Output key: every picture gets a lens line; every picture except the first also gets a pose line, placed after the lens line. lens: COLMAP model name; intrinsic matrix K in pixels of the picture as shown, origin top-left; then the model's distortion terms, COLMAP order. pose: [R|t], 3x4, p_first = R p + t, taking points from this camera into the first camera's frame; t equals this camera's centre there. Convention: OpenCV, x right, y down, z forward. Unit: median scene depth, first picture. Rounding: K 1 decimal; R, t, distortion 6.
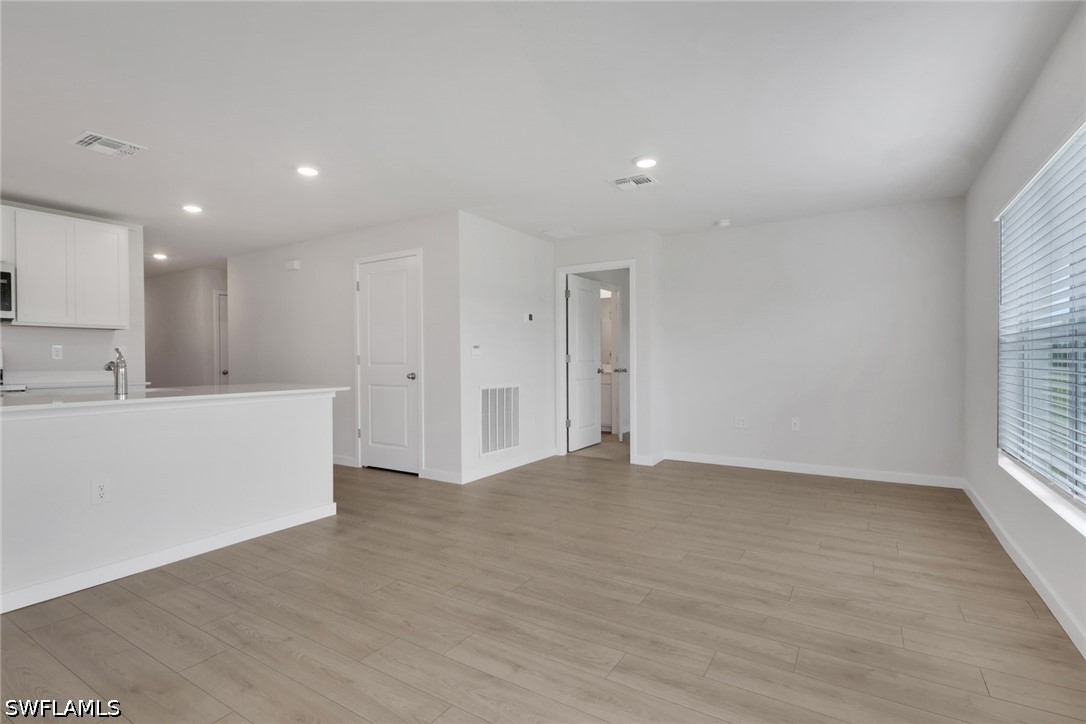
lens RADIAL K [[524.6, 0, 543.0], [0, 524.6, 362.0], [0, 0, 1]] dist [-0.004928, 0.000002]
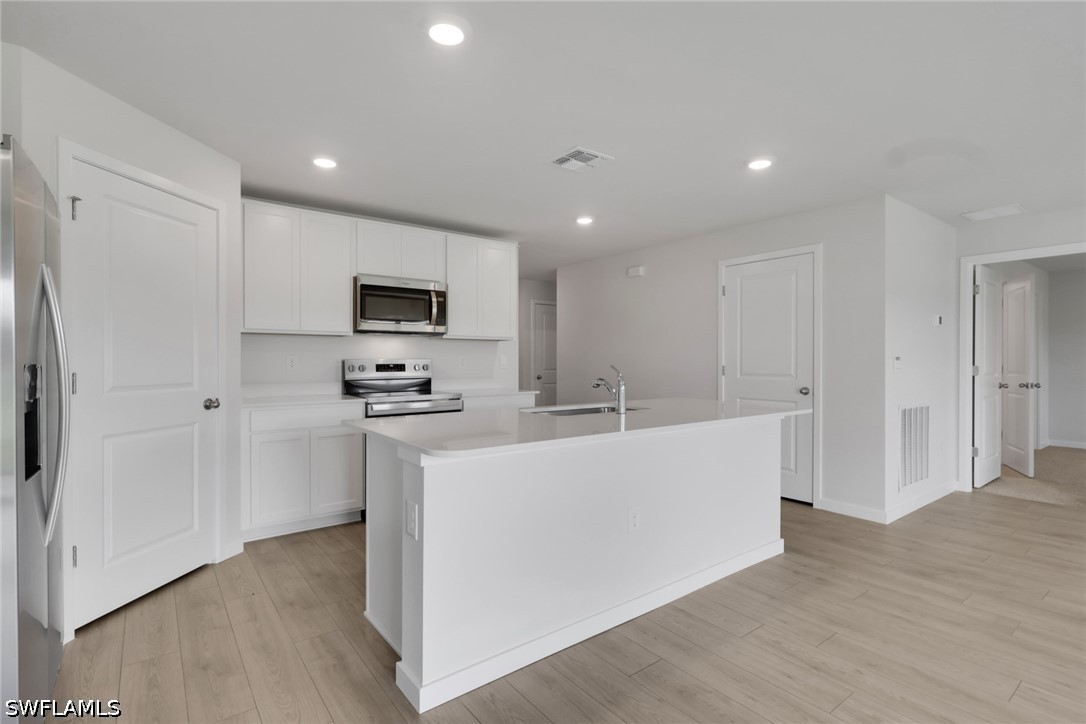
lens RADIAL K [[524.6, 0, 543.0], [0, 524.6, 362.0], [0, 0, 1]] dist [-0.004928, 0.000002]
pose [[0.931485, 0.007784, -0.363697, -0.350922], [-0.007531, 0.999969, 0.002113, -0.020773], [0.363703, 0.000771, 0.931515, 0.028356]]
